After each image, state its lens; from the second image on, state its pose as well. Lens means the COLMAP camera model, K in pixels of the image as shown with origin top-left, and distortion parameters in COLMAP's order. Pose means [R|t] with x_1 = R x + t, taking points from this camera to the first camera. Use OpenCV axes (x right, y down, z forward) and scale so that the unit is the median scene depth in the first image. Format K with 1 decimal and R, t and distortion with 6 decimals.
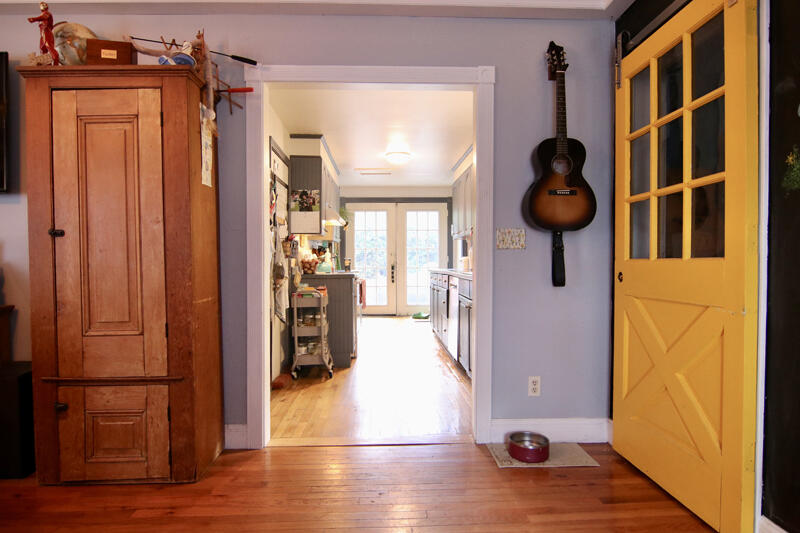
lens RADIAL K [[451.1, 0, 400.0], [0, 451.1, 266.5], [0, 0, 1]] dist [0.002154, -0.018480]
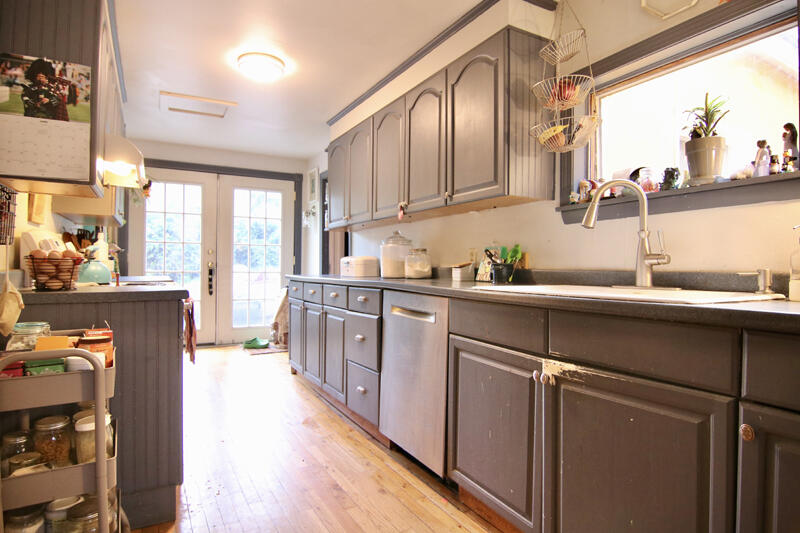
lens RADIAL K [[451.1, 0, 400.0], [0, 451.1, 266.5], [0, 0, 1]] dist [0.002154, -0.018480]
pose [[0.898185, 0.011601, 0.439465, -0.103567], [-0.007805, 0.999915, -0.010442, -0.001546], [-0.439549, 0.005949, 0.898199, 0.521774]]
